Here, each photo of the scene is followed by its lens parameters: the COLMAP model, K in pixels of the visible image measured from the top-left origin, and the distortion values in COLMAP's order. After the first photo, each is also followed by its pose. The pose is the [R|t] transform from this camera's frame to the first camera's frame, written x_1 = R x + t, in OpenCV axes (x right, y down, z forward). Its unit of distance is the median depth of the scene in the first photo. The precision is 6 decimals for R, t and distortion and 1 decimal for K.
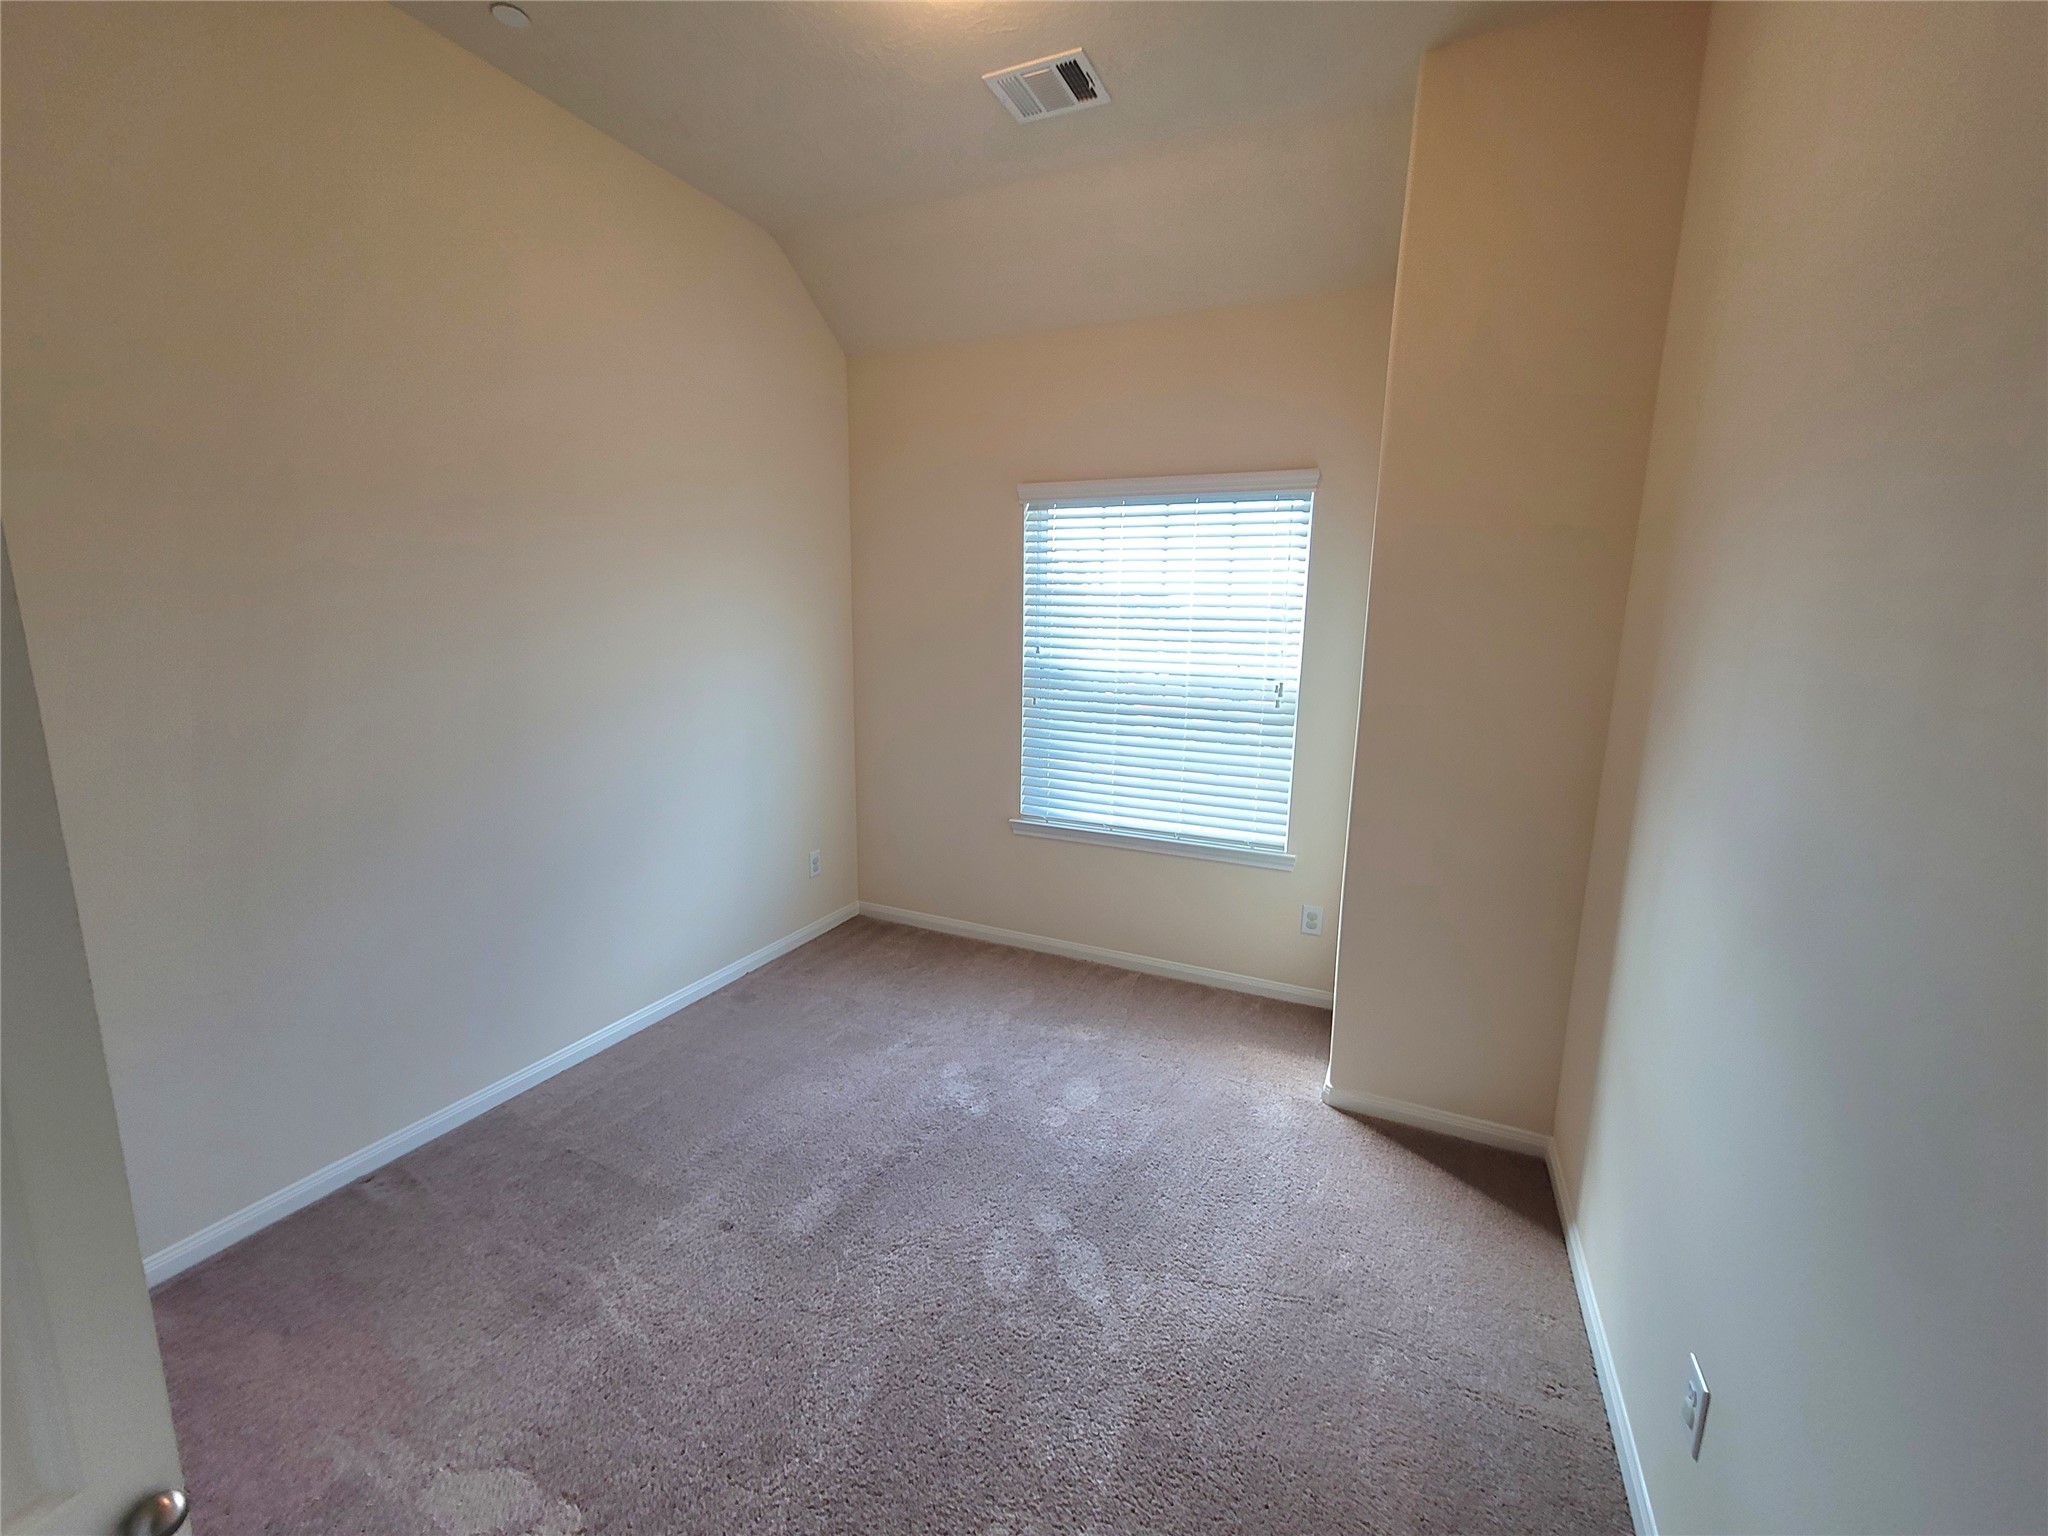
lens RADIAL K [[840.5, 0, 1010.9], [0, 840.5, 774.4], [0, 0, 1]] dist [0.000615, 0.003981]
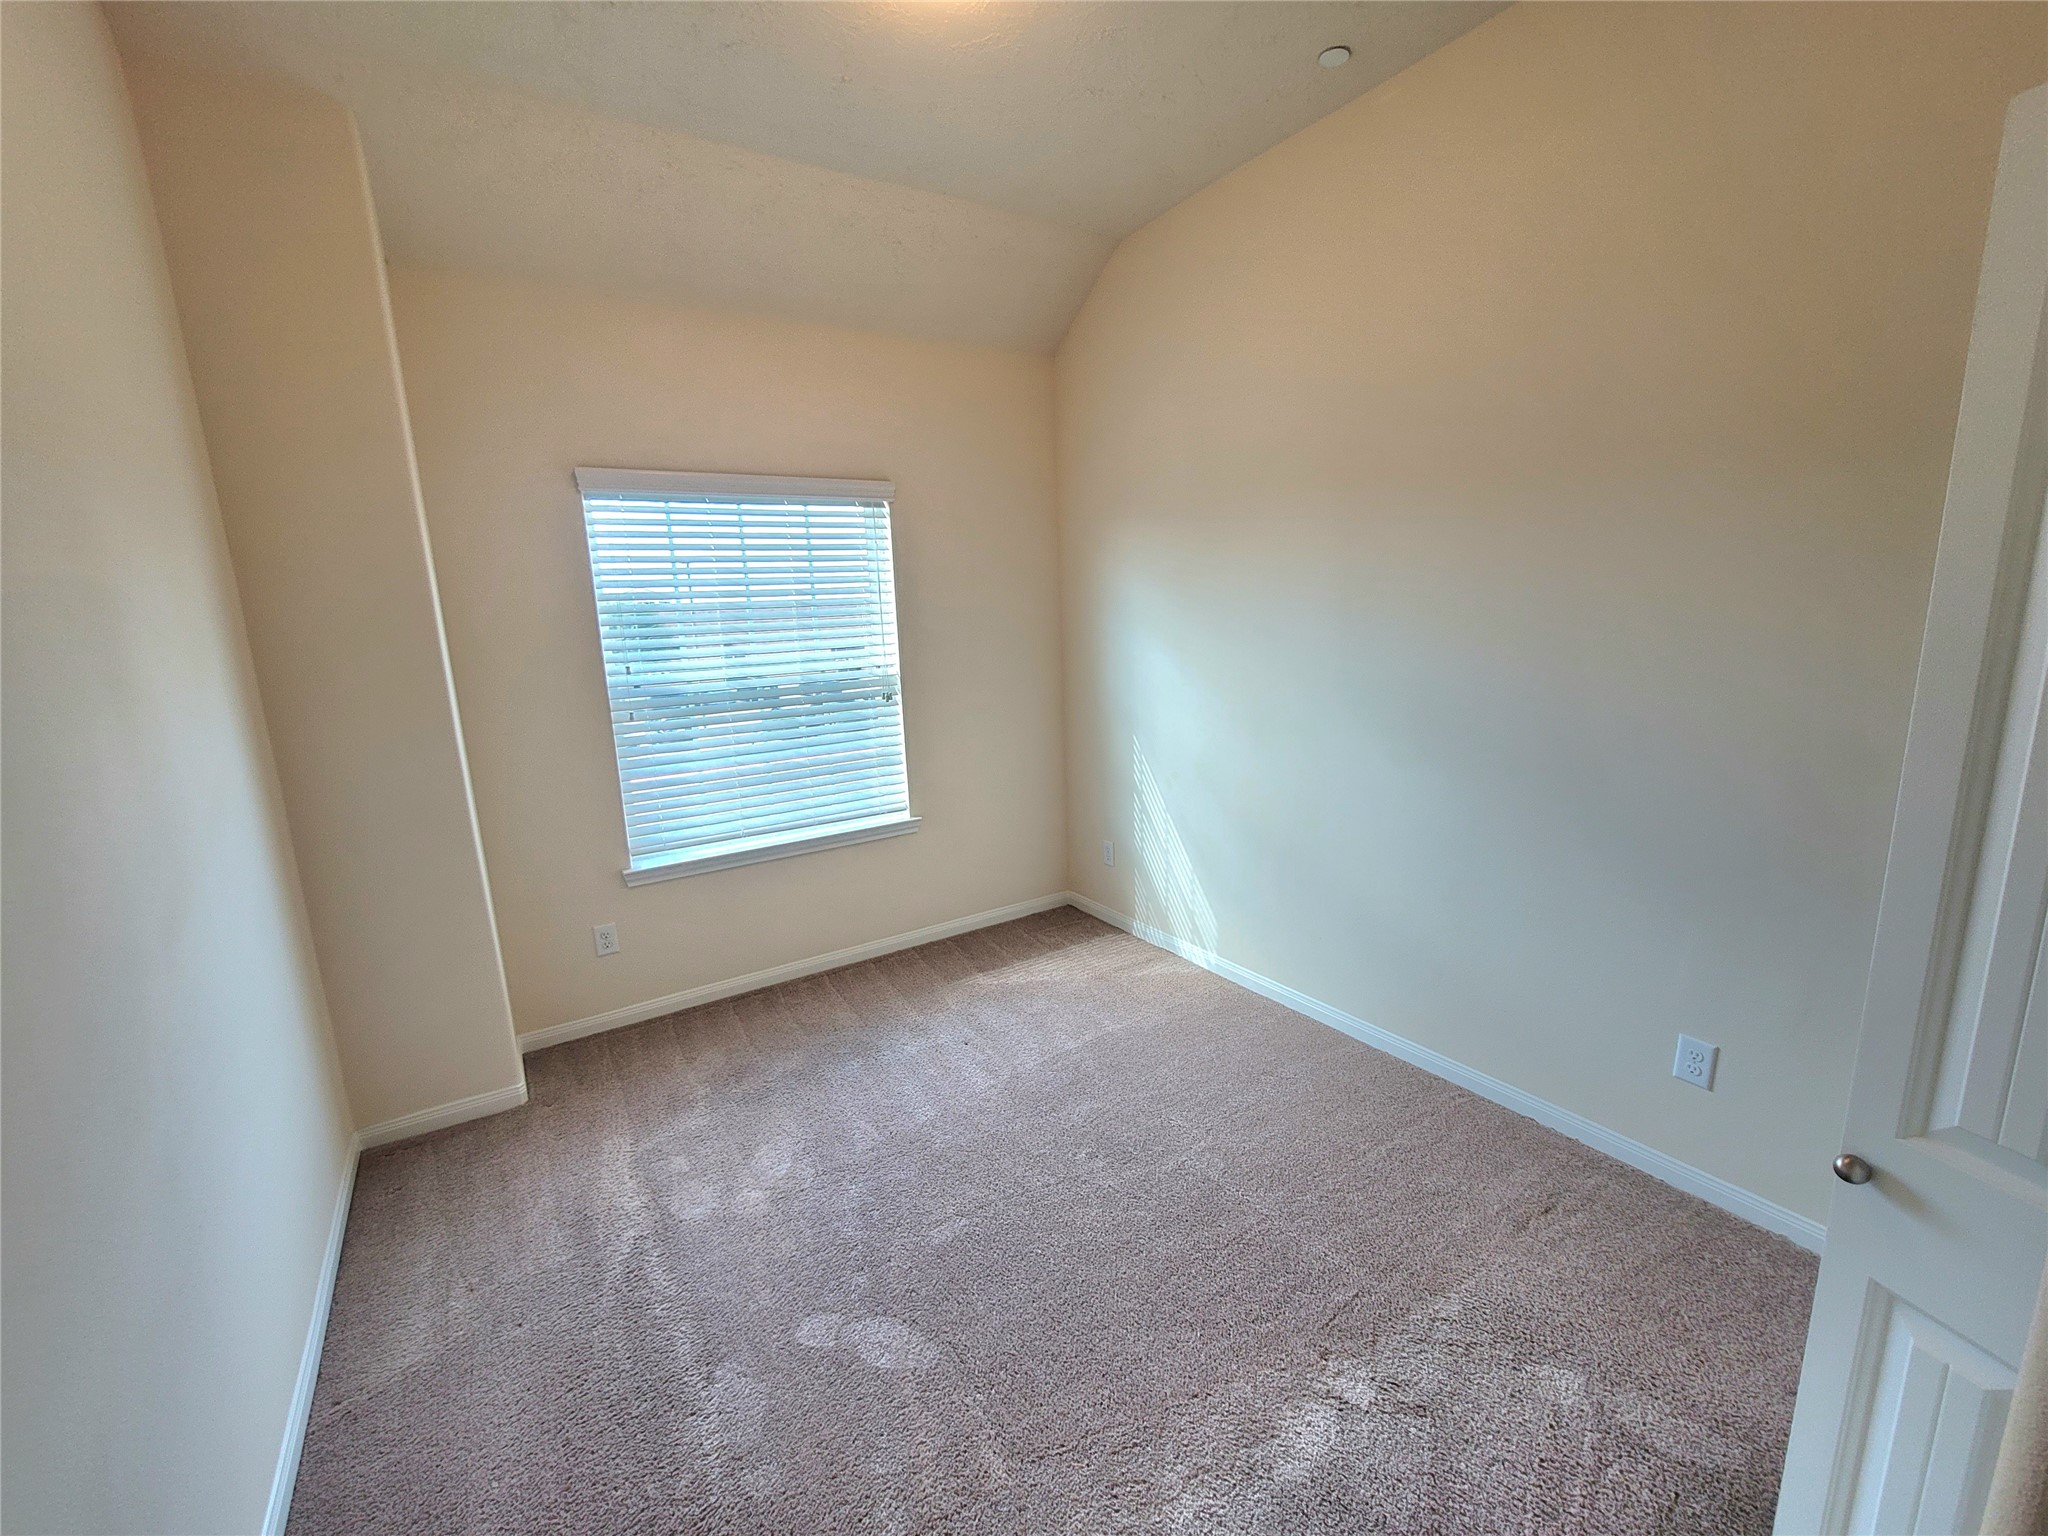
lens RADIAL K [[840.5, 0, 1010.9], [0, 840.5, 774.4], [0, 0, 1]] dist [0.000615, 0.003981]
pose [[0.529073, -0.207776, 0.822746, -0.497710], [0.211160, 0.971298, 0.109503, -0.054689], [-0.821884, 0.115795, 0.557761, 0.228623]]
